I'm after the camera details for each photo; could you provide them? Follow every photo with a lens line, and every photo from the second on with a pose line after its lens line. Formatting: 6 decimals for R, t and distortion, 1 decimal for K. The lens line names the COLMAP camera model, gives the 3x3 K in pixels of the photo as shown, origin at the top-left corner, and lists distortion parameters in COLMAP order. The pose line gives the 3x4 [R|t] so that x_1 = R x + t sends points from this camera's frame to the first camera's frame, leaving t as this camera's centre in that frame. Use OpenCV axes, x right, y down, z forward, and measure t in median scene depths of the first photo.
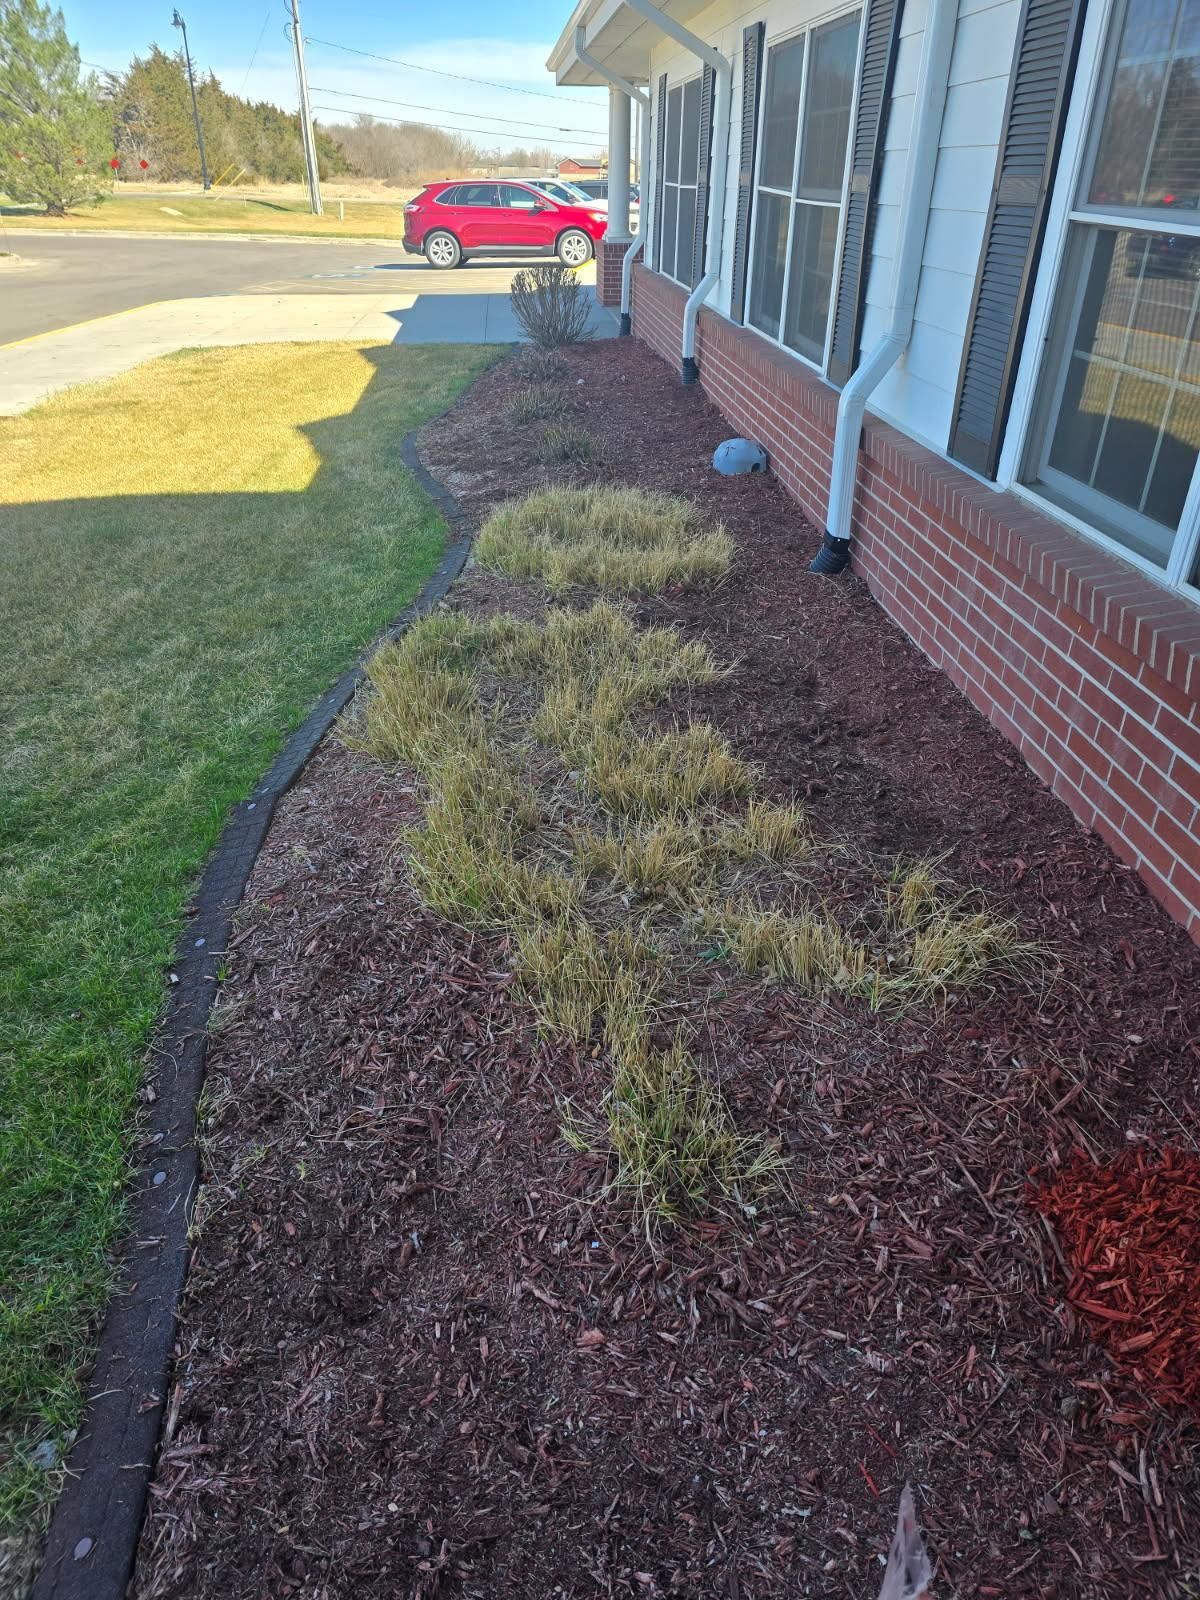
lens RADIAL K [[1032.3, 0, 603.2], [0, 1032.3, 803.3], [0, 0, 1]] dist [0.065845, -0.000645]
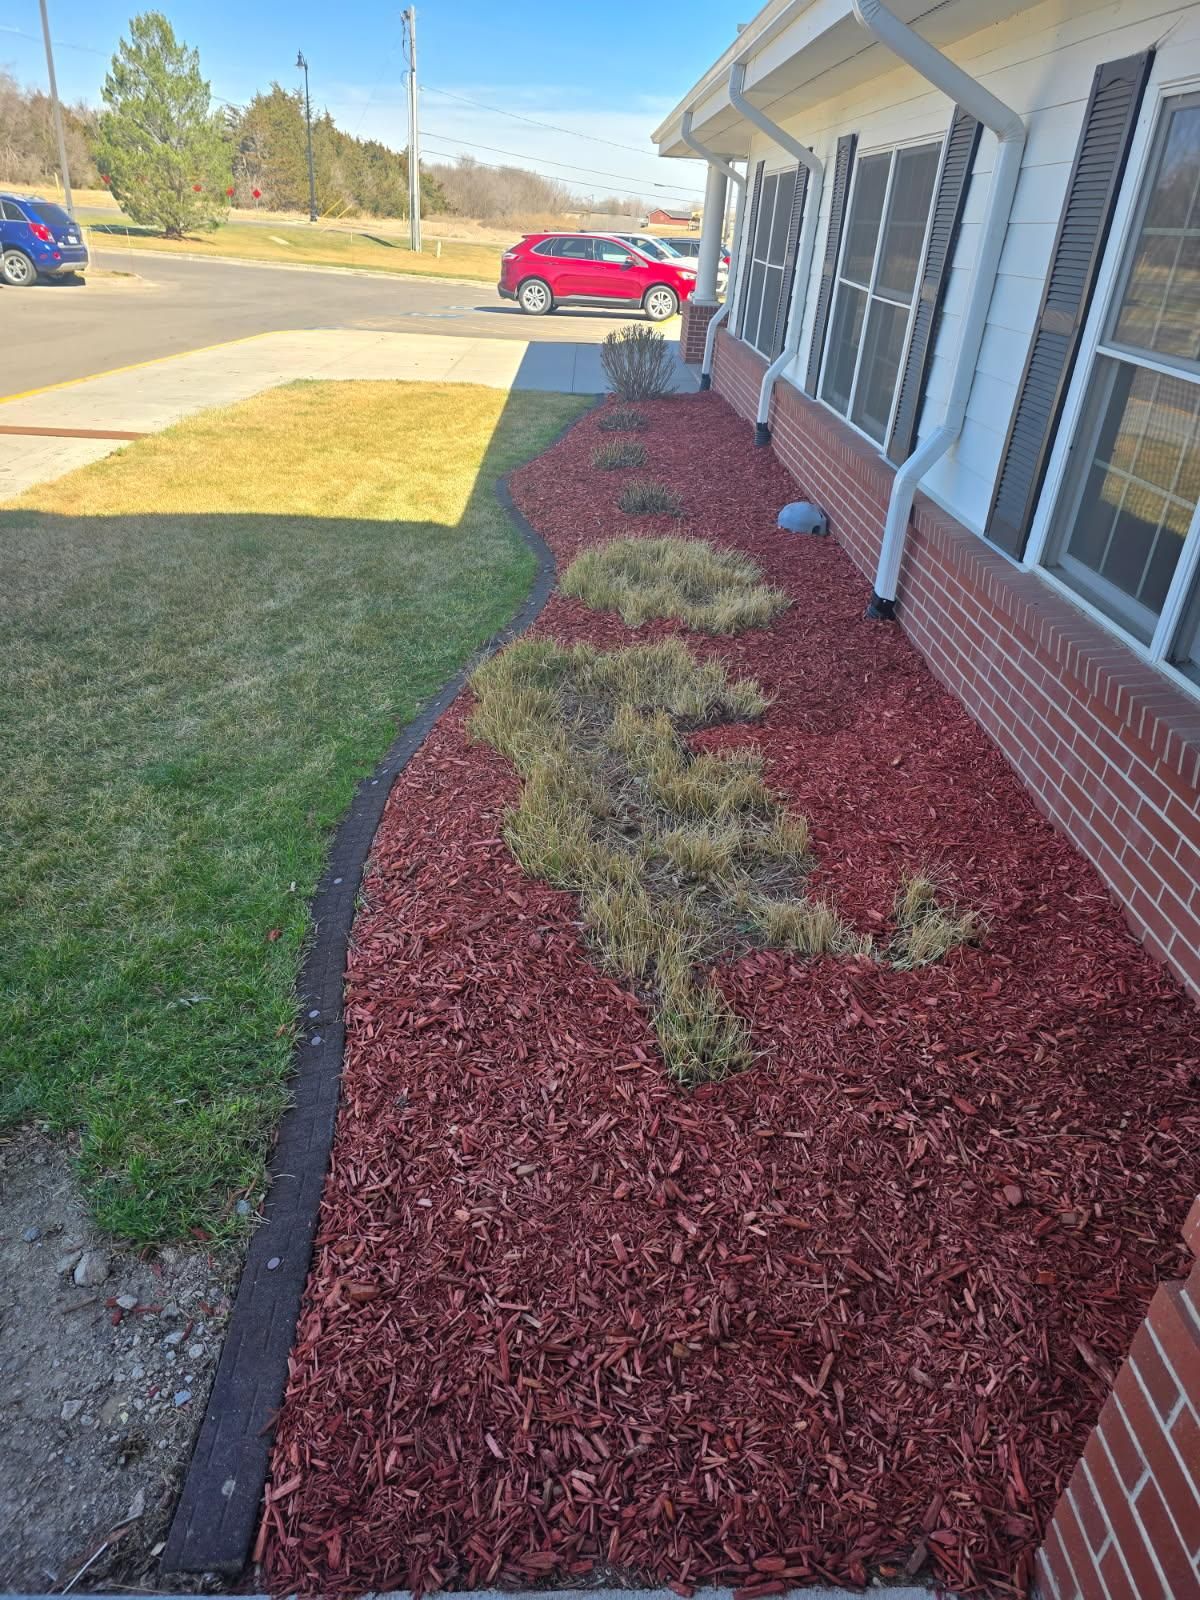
lens RADIAL K [[1039.1, 0, 595.0], [0, 1039.1, 788.3], [0, 0, 1]] dist [0.095589, -0.000919]
pose [[0.995248, 0.086328, -0.045038, -0.014864], [-0.088432, 0.994973, -0.047004, 0.027249], [0.040754, 0.050764, 0.997879, -0.125750]]
